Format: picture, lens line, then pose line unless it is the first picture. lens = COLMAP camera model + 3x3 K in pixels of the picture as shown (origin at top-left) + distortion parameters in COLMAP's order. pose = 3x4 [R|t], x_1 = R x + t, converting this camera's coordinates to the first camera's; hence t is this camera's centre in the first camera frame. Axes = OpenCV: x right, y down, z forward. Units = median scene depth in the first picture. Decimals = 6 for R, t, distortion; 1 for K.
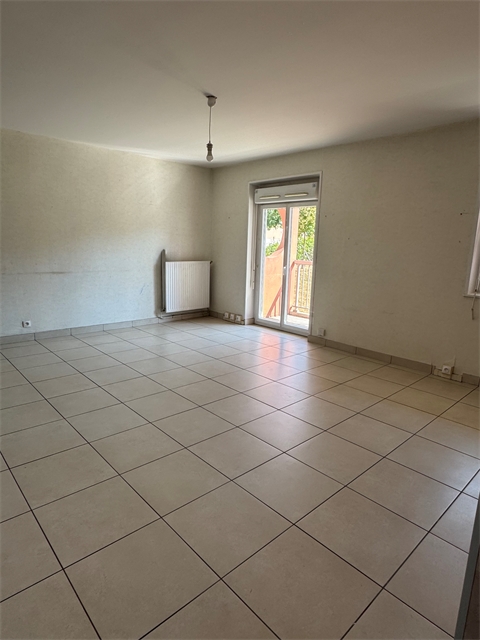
lens RADIAL K [[378.1, 0, 240.0], [0, 378.1, 320.0], [0, 0, 1]] dist [-0.001375, -0.001704]
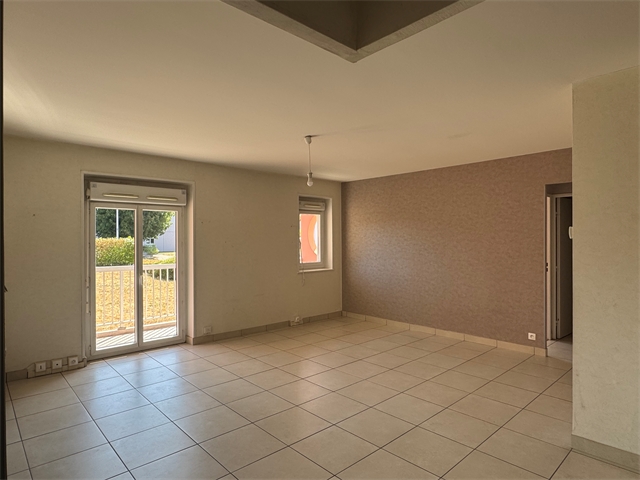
lens RADIAL K [[378.1, 0, 320.0], [0, 378.1, 240.0], [0, 0, 1]] dist [-0.001375, -0.001704]
pose [[-0.001183, -0.029954, 0.999551, -0.846179], [0.204193, 0.978484, 0.029565, -0.183916], [-0.978930, 0.204136, 0.004959, 0.656825]]
